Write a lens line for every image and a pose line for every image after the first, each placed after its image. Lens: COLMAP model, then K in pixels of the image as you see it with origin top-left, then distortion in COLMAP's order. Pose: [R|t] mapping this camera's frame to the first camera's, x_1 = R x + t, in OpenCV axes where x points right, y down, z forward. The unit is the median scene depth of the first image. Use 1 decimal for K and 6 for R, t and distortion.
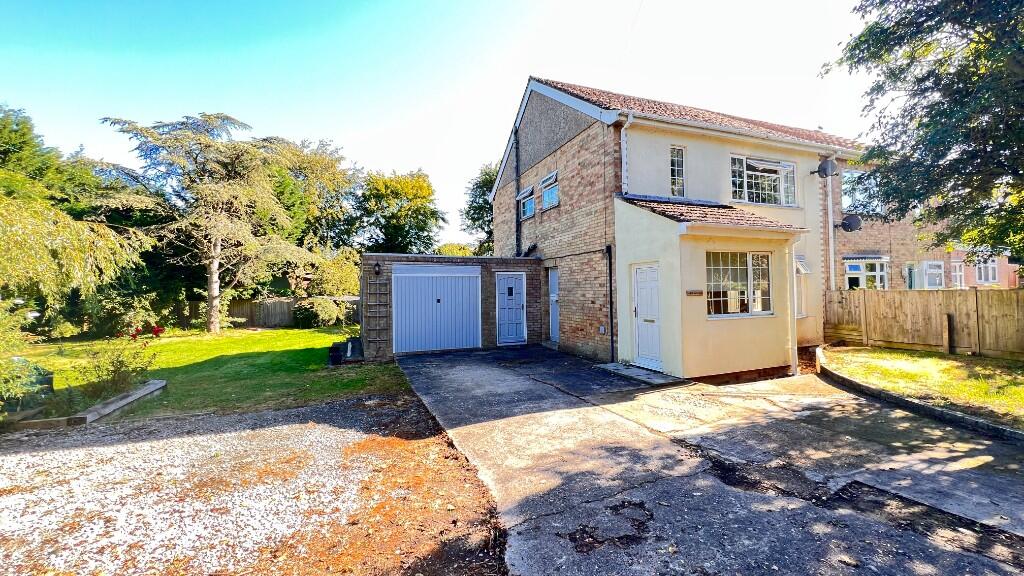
lens RADIAL K [[408.3, 0, 512.5], [0, 408.3, 282.7], [0, 0, 1]] dist [0.000662, 0.000471]
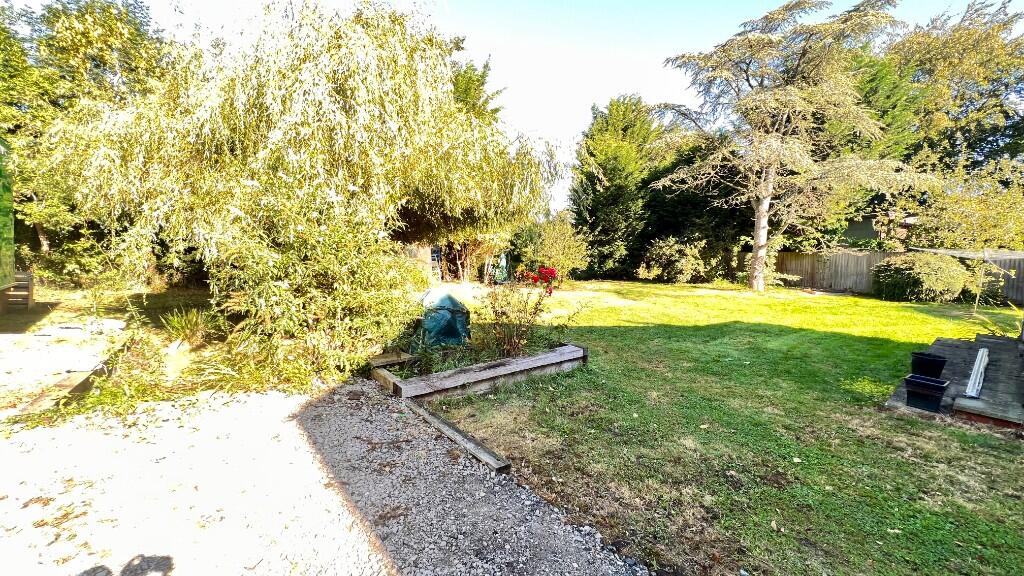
lens RADIAL K [[408.3, 0, 513.4], [0, 408.3, 285.3], [0, 0, 1]] dist [0.000662, 0.000471]
pose [[0.311408, 0.107222, -0.944208, -0.103627], [-0.006271, 0.993824, 0.110788, 0.024083], [0.950256, -0.028579, 0.310157, 0.268267]]
